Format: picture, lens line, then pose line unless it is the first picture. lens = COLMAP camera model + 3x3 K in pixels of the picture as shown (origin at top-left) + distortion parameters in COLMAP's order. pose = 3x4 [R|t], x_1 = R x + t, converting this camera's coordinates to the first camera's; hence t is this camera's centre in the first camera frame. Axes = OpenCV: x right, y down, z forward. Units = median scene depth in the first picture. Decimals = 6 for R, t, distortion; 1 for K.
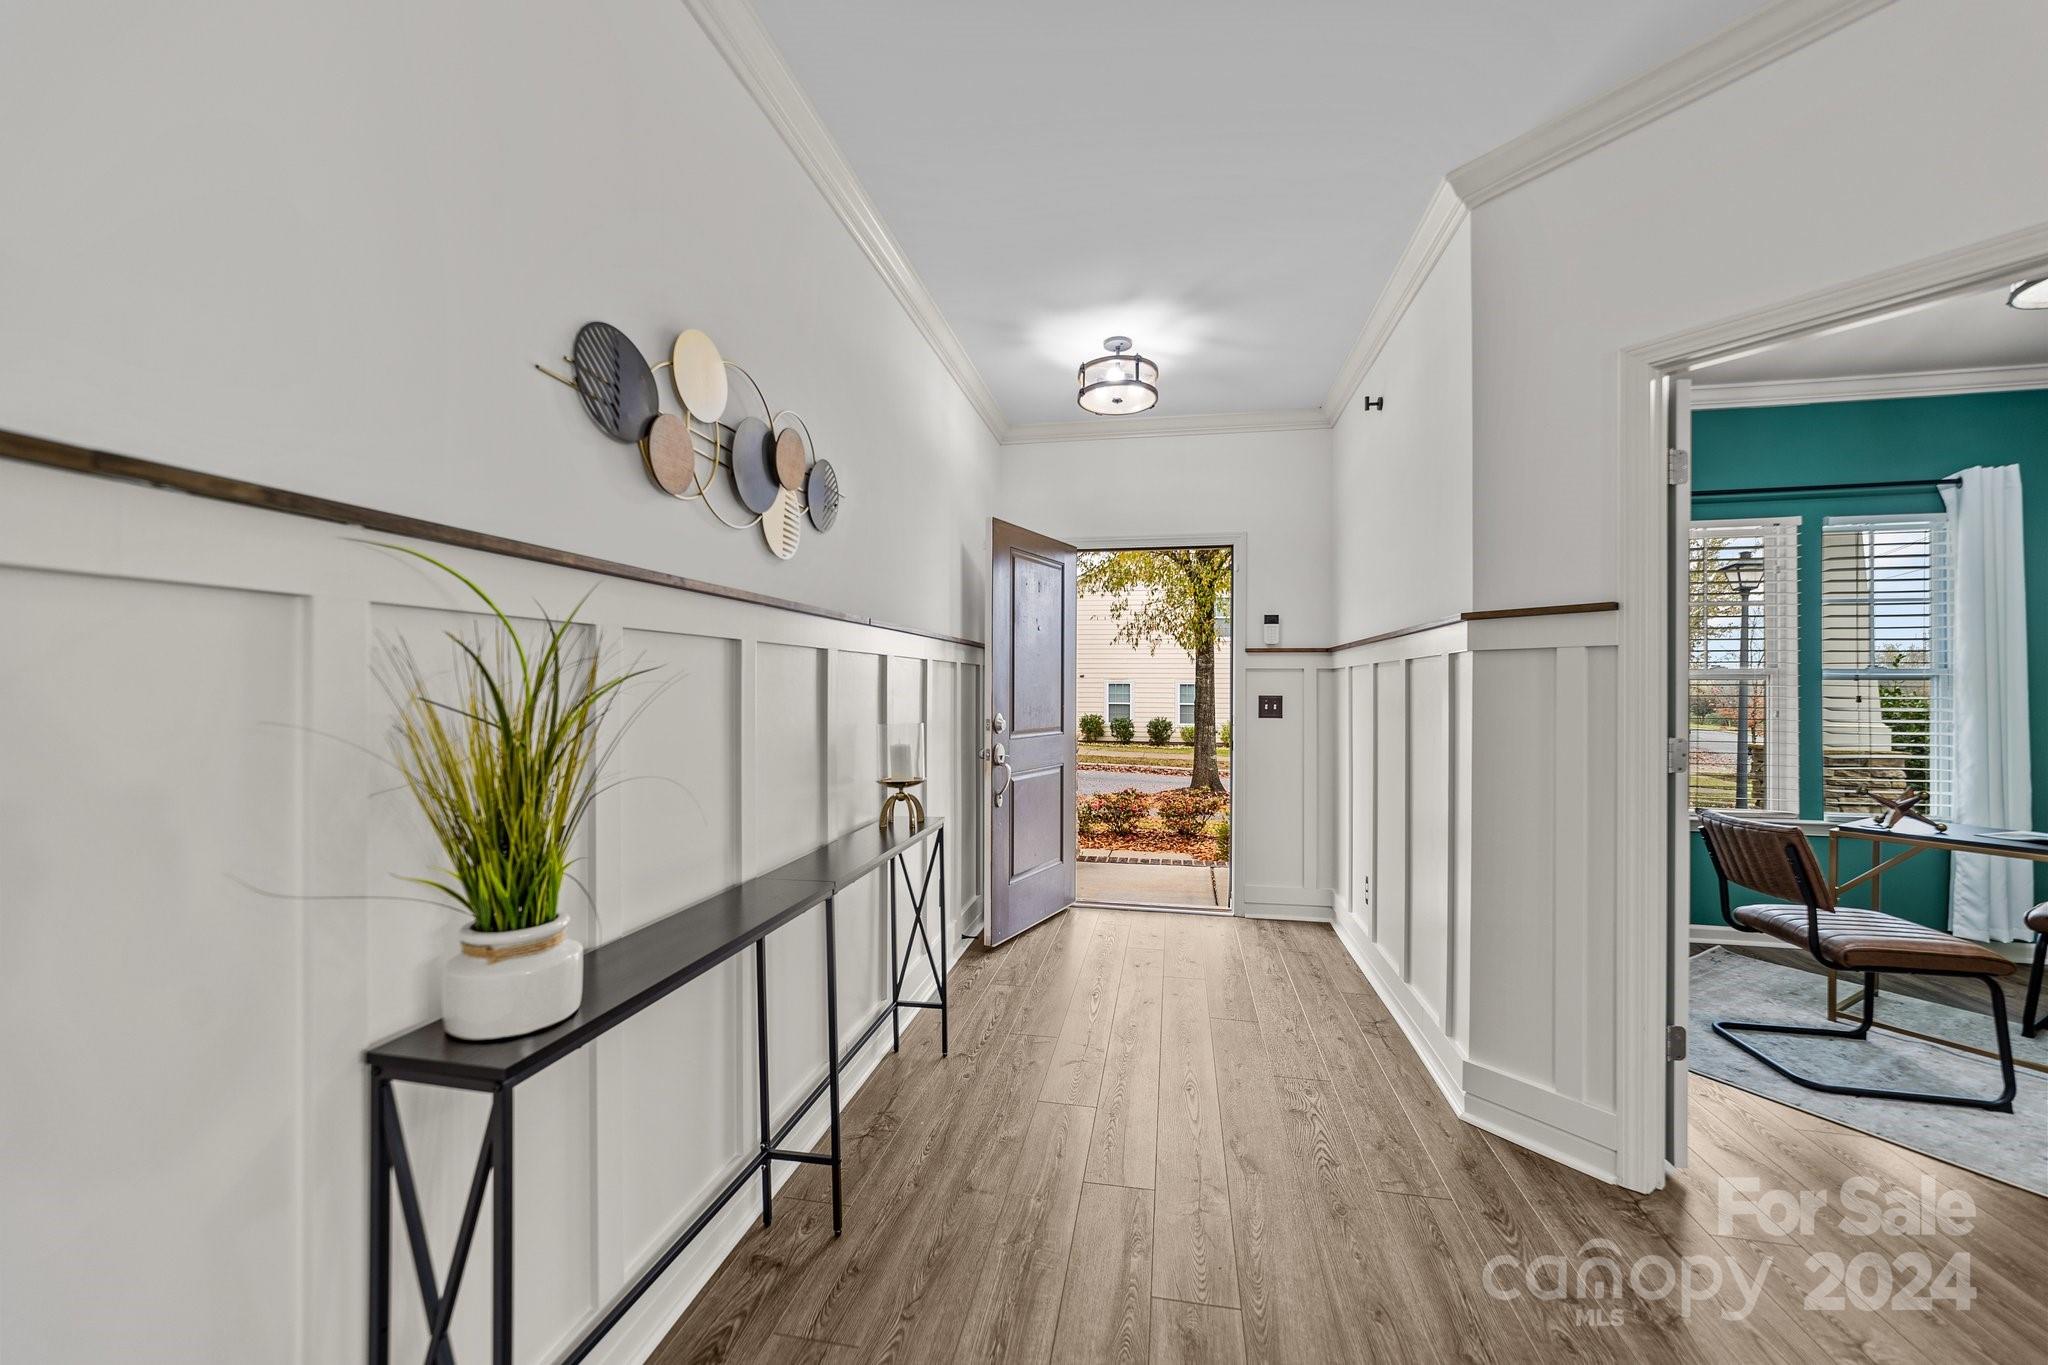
lens RADIAL K [[791.1, 0, 1032.6], [0, 791.1, 685.6], [0, 0, 1]] dist [-0.017498, 0.008585]
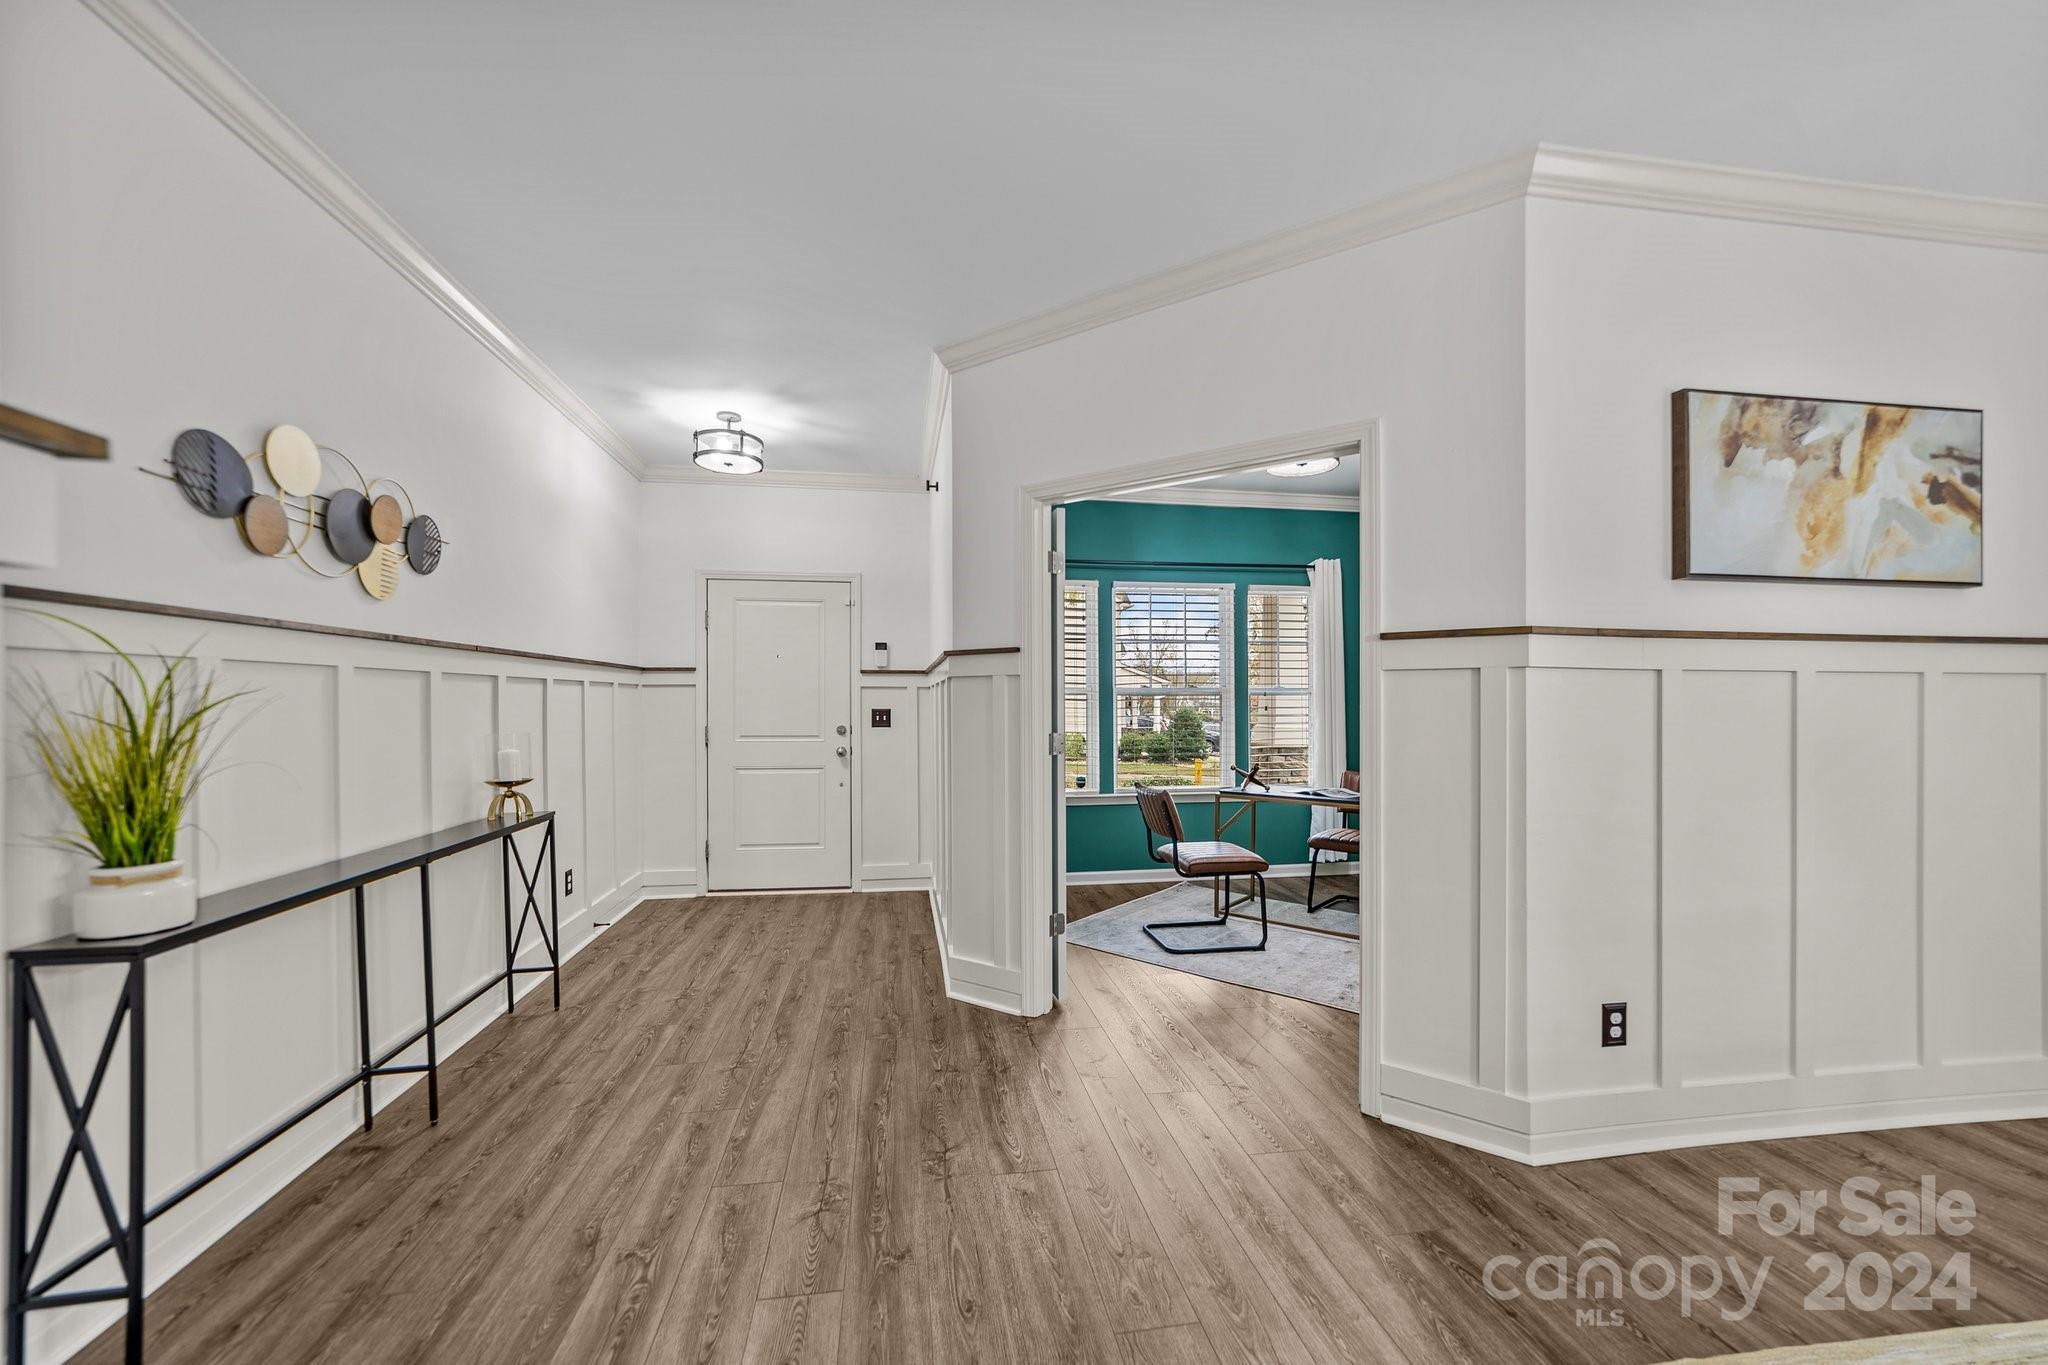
lens RADIAL K [[791.1, 0, 1025.9], [0, 791.1, 707.6], [0, 0, 1]] dist [-0.017498, 0.008585]
pose [[0.942006, -0.006279, 0.335537, 0.176497], [0.003085, 0.999945, 0.010052, -0.001085], [-0.335581, -0.008434, 0.941974, -0.396560]]
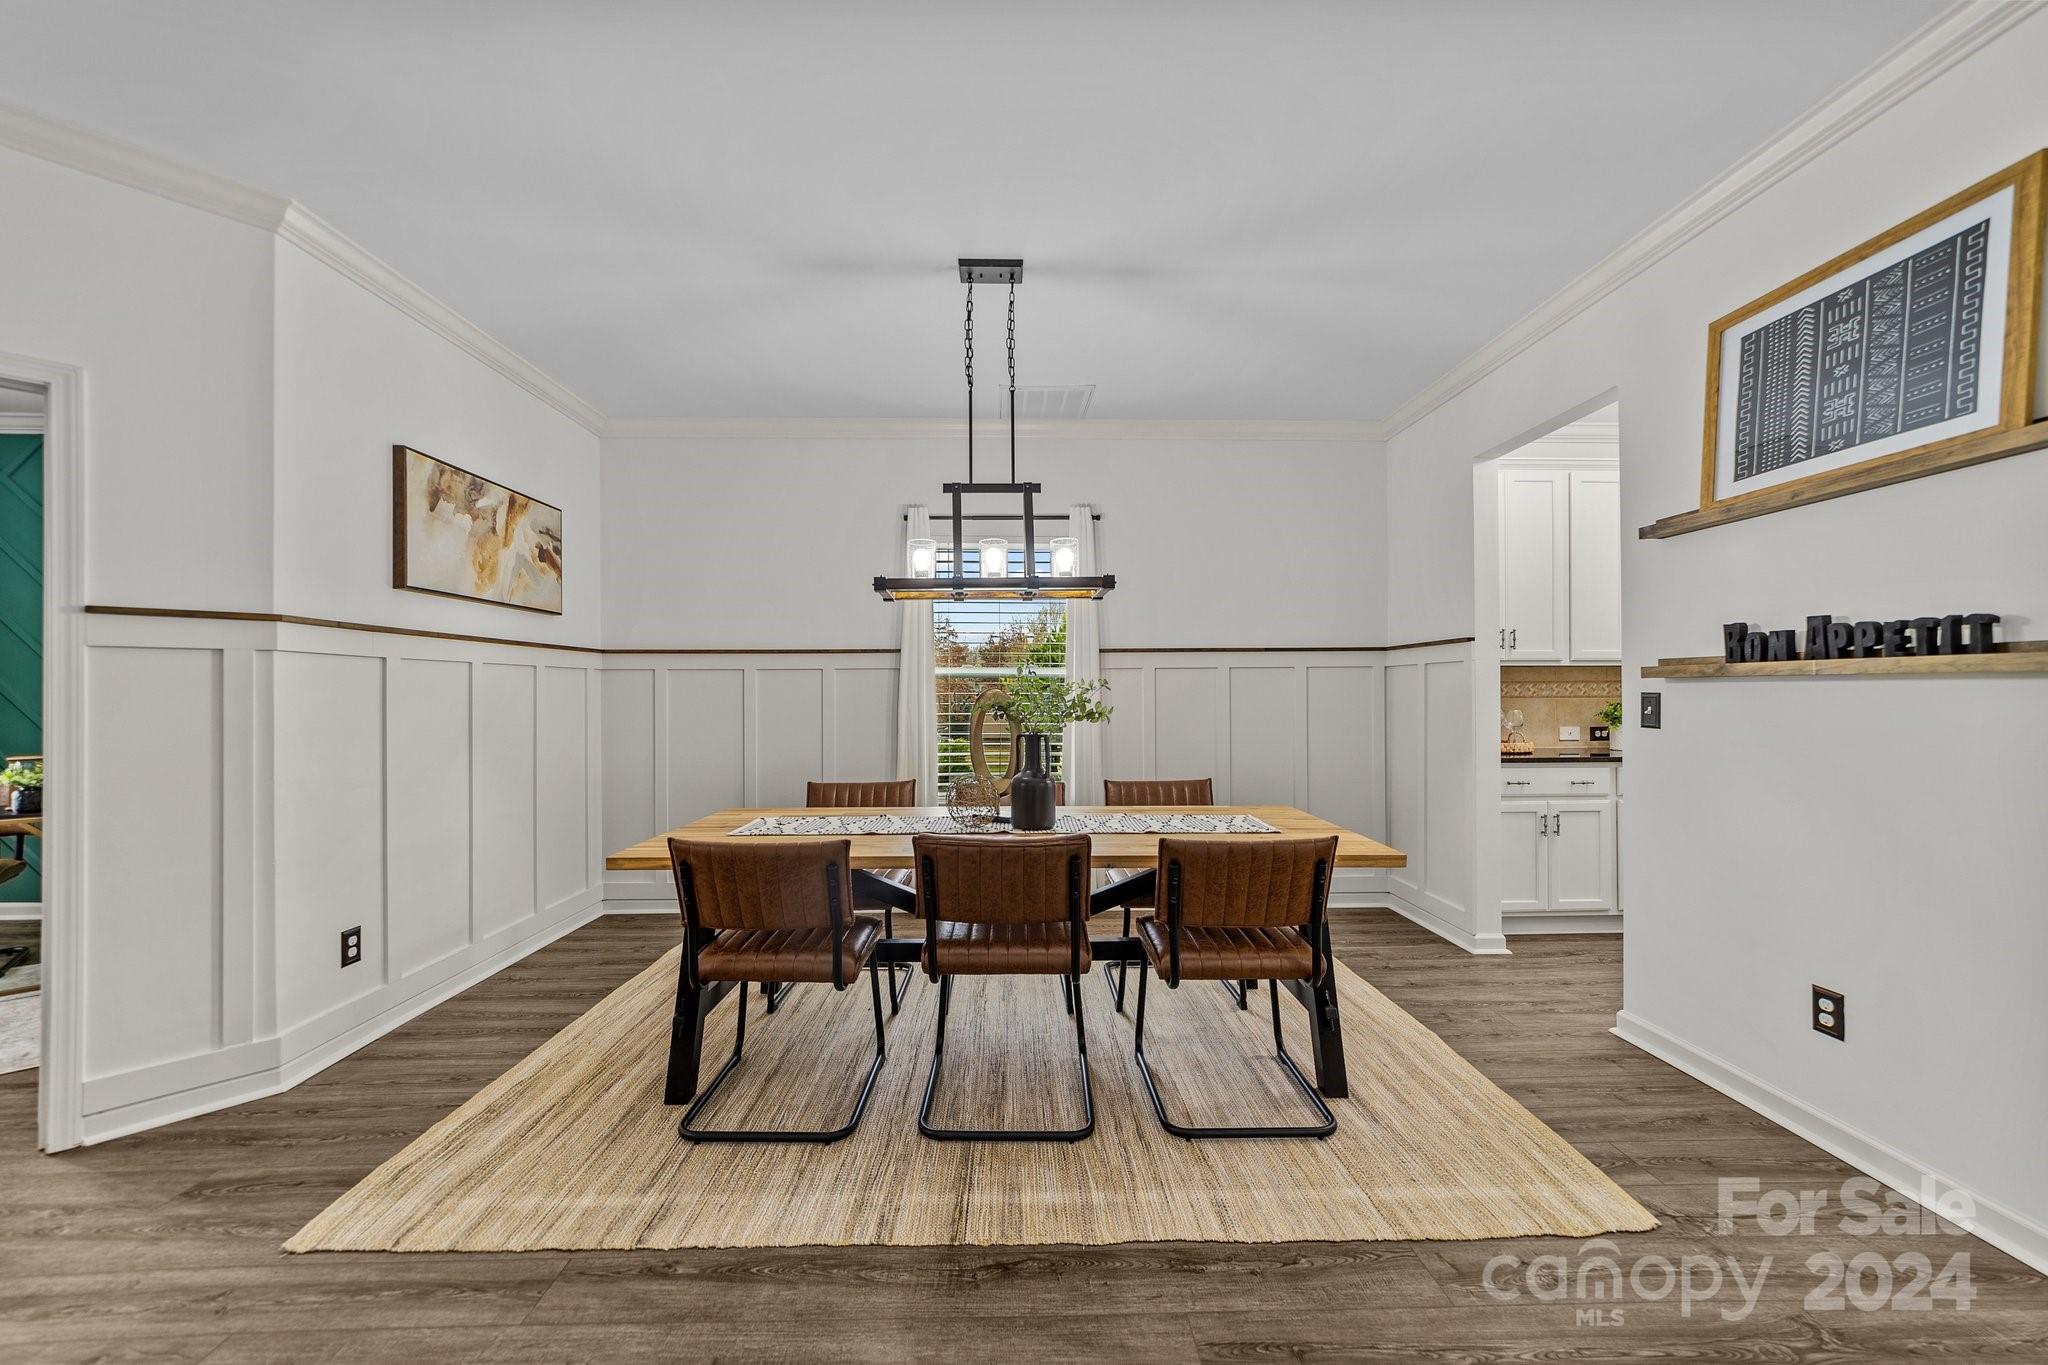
lens RADIAL K [[791.1, 0, 1019.2], [0, 791.1, 680.8], [0, 0, 1]] dist [-0.017498, 0.008585]
pose [[-0.198729, 0.009173, 0.980012, -0.146873], [0.002446, 0.999958, -0.008864, 0.013339], [-0.980052, 0.000635, -0.198743, -0.475466]]
